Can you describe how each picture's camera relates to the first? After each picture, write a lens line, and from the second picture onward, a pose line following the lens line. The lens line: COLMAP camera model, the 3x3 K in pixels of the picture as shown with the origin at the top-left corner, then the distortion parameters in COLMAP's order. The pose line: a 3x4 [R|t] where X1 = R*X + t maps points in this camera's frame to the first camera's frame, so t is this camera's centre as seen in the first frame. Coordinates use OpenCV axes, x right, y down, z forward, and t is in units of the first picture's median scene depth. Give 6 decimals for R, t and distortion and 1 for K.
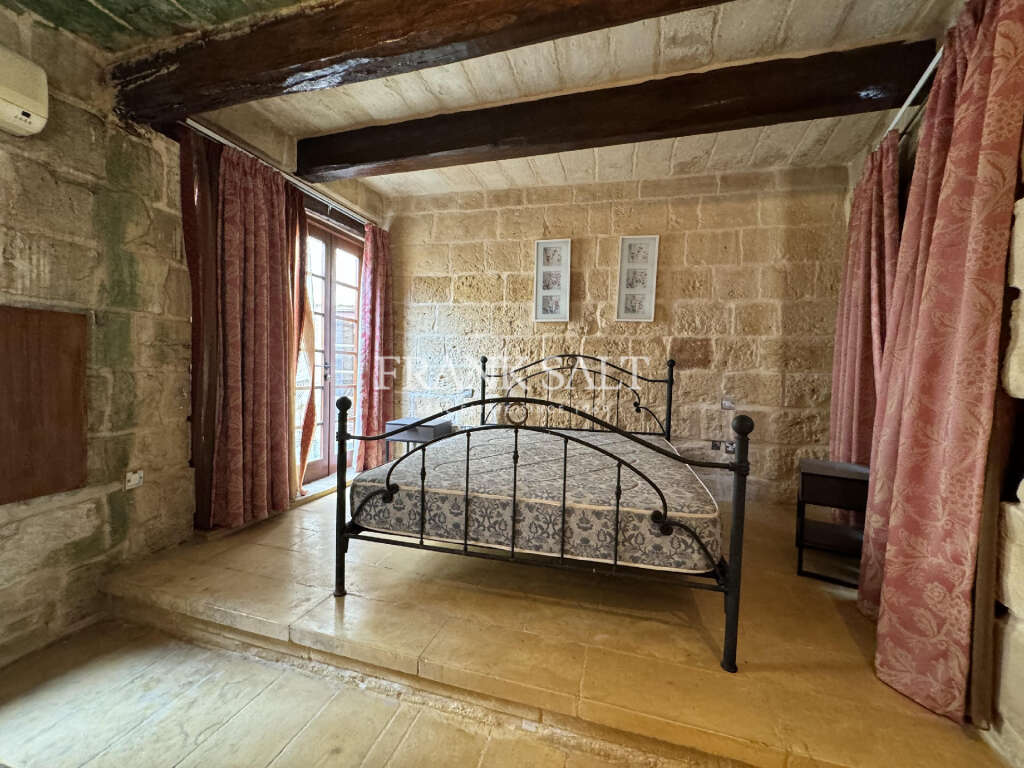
lens RADIAL K [[407.7, 0, 511.1], [0, 407.7, 383.7], [0, 0, 1]] dist [-0.002943, 0.000169]
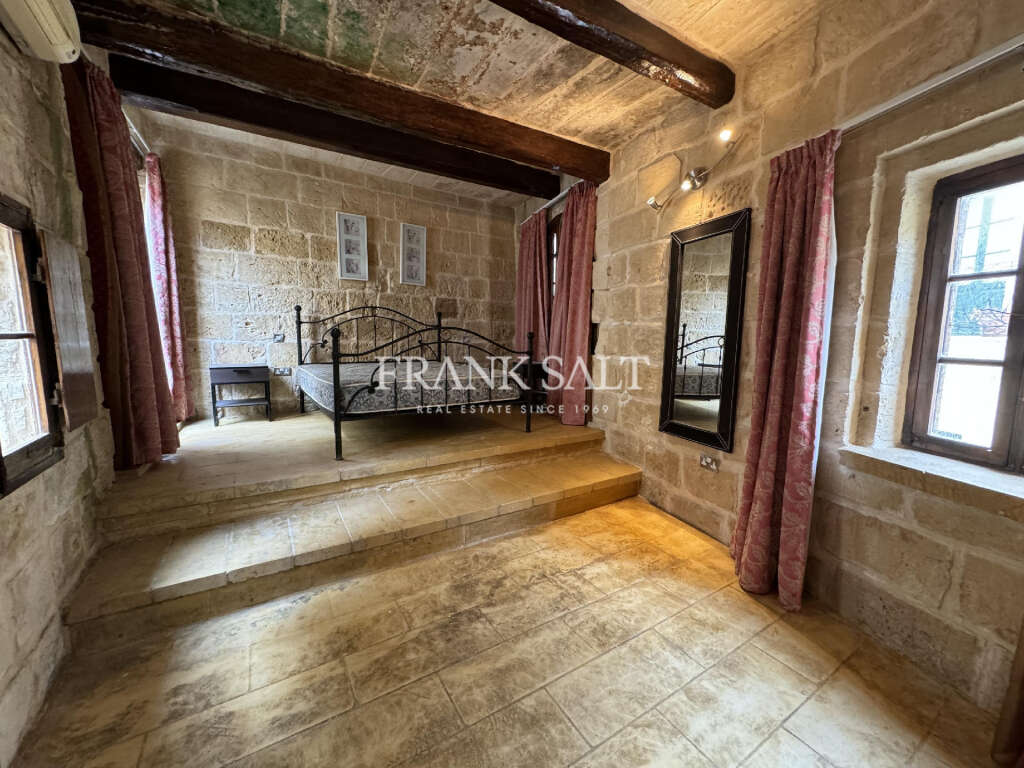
lens RADIAL K [[407.7, 0, 510.9], [0, 407.7, 384.7], [0, 0, 1]] dist [-0.002943, 0.000169]
pose [[0.671792, -0.105312, 0.733216, -0.549027], [0.028929, 0.992817, 0.116093, 0.041135], [-0.740175, -0.056779, 0.670013, -0.245045]]
